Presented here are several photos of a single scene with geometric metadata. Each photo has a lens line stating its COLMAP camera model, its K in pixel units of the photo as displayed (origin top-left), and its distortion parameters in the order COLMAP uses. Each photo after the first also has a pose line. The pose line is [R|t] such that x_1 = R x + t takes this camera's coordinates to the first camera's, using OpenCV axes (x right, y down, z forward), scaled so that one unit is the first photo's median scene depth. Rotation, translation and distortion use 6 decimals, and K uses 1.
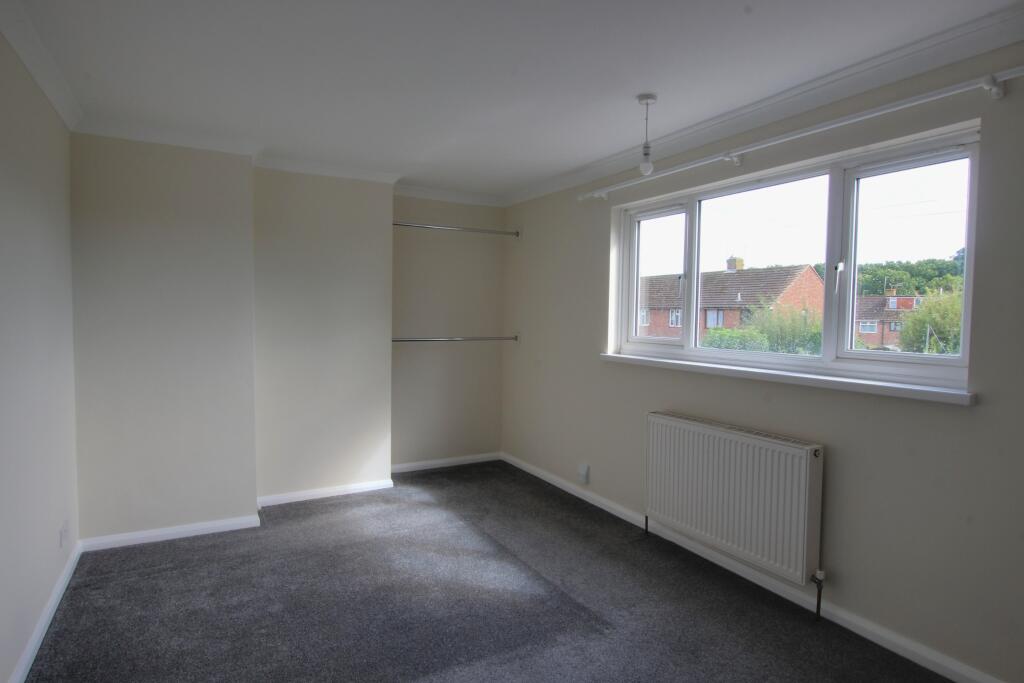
lens RADIAL K [[558.2, 0, 512.3], [0, 558.2, 347.5], [0, 0, 1]] dist [-0.025759, -0.000943]
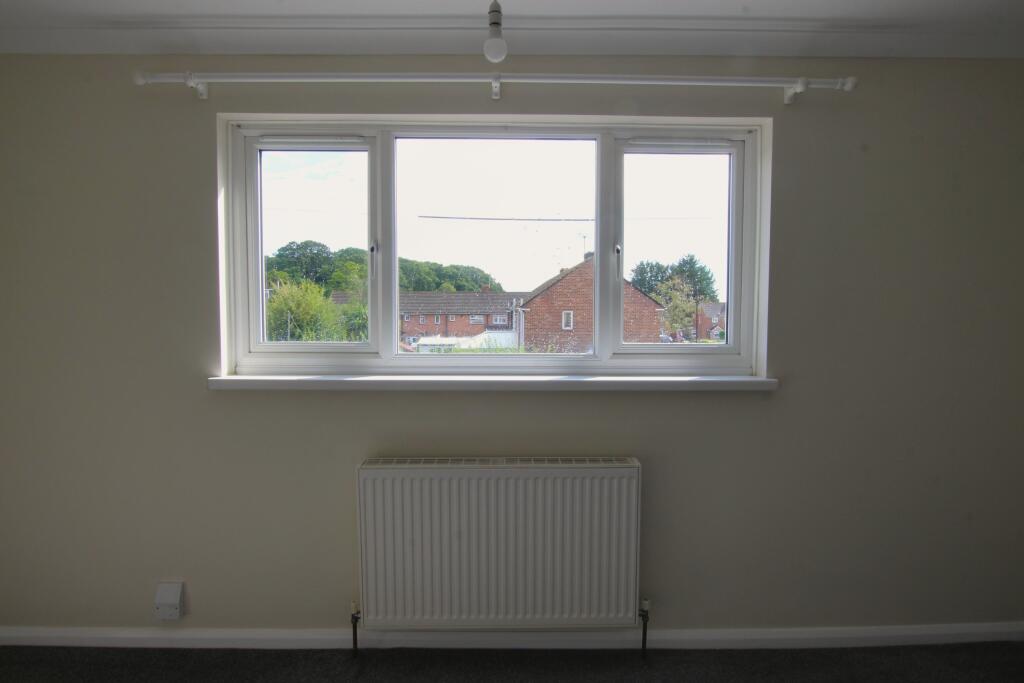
lens RADIAL K [[558.2, 0, 512.3], [0, 558.2, 347.5], [0, 0, 1]] dist [-0.025759, -0.000943]
pose [[0.476957, -0.070183, 0.876120, -0.204983], [0.055348, 0.997227, 0.049753, -0.034740], [-0.877182, 0.024761, 0.479519, 0.551573]]
